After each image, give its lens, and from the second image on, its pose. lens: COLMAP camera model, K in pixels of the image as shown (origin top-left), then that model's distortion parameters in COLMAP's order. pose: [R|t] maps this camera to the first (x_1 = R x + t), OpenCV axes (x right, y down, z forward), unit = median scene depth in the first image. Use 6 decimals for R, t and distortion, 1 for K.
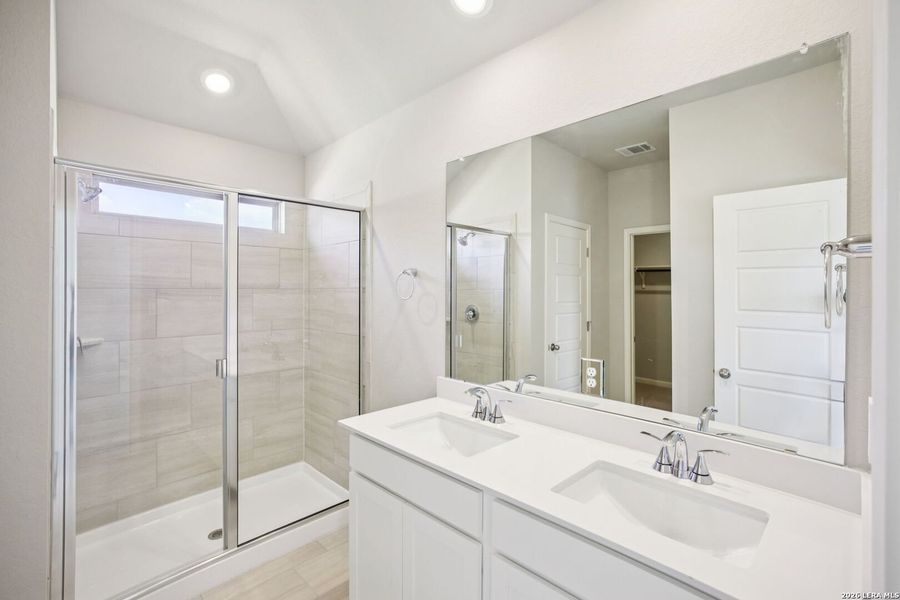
lens RADIAL K [[391.7, 0, 452.1], [0, 391.7, 290.0], [0, 0, 1]] dist [-0.016102, 0.000315]
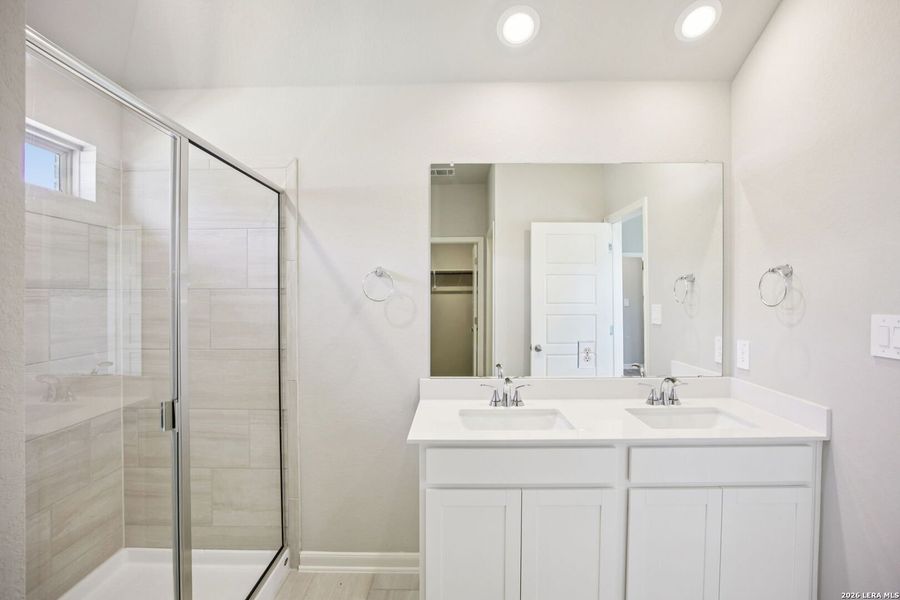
lens RADIAL K [[386.9, 0, 433.0], [0, 386.9, 295.3], [0, 0, 1]] dist [-0.036651, 0.023569]
pose [[0.744766, -0.011594, 0.667225, -0.528081], [0.001194, 0.999871, 0.016042, -0.003198], [-0.667325, -0.011151, 0.744683, 0.205673]]
